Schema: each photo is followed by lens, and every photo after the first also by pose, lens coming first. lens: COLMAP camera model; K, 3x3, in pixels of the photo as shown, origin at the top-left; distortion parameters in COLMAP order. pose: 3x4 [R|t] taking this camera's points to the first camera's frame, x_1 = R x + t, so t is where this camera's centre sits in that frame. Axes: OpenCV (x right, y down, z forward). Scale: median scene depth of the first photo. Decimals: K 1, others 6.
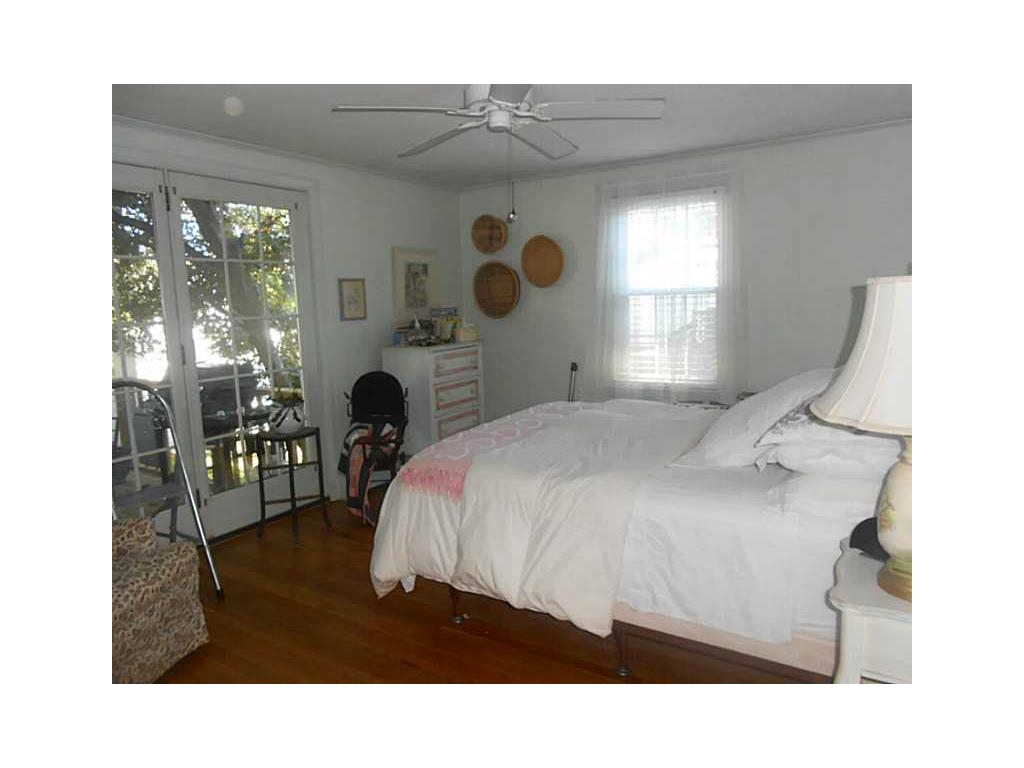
lens RADIAL K [[637.6, 0, 504.8], [0, 637.6, 381.9], [0, 0, 1]] dist [-0.009584, 0.009588]
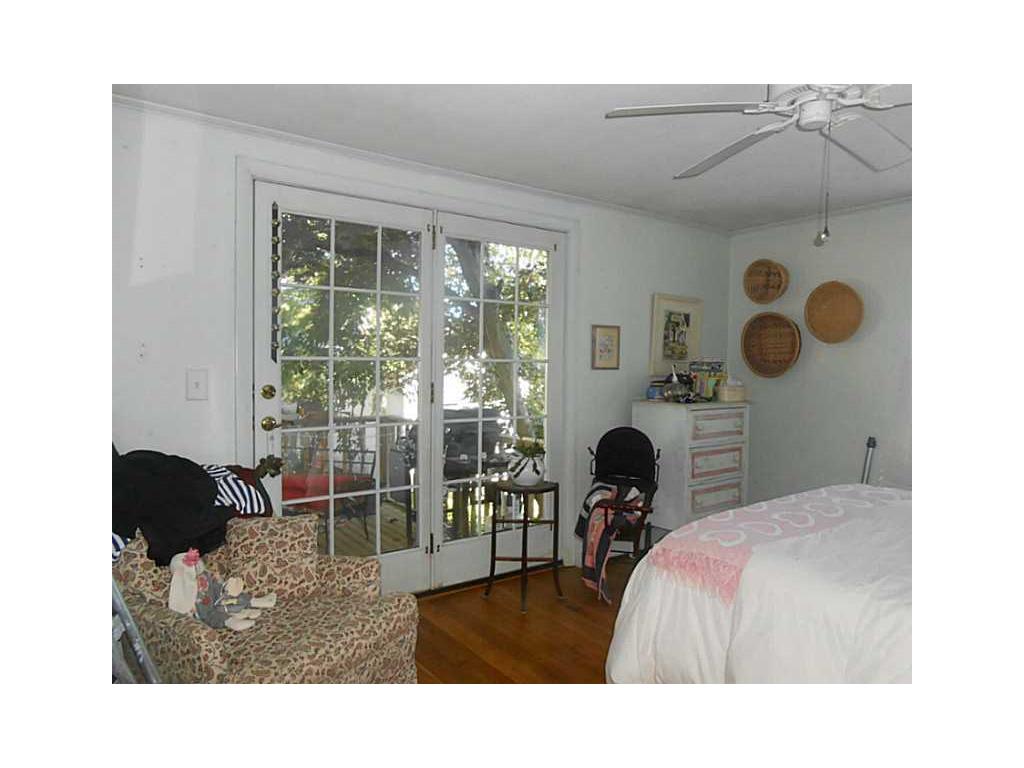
lens RADIAL K [[637.6, 0, 511.8], [0, 637.6, 386.4], [0, 0, 1]] dist [-0.009584, 0.009588]
pose [[0.932121, 0.059687, -0.357196, -0.036612], [-0.091720, 0.993076, -0.073404, 0.007402], [0.350341, 0.101183, 0.931141, 0.114178]]
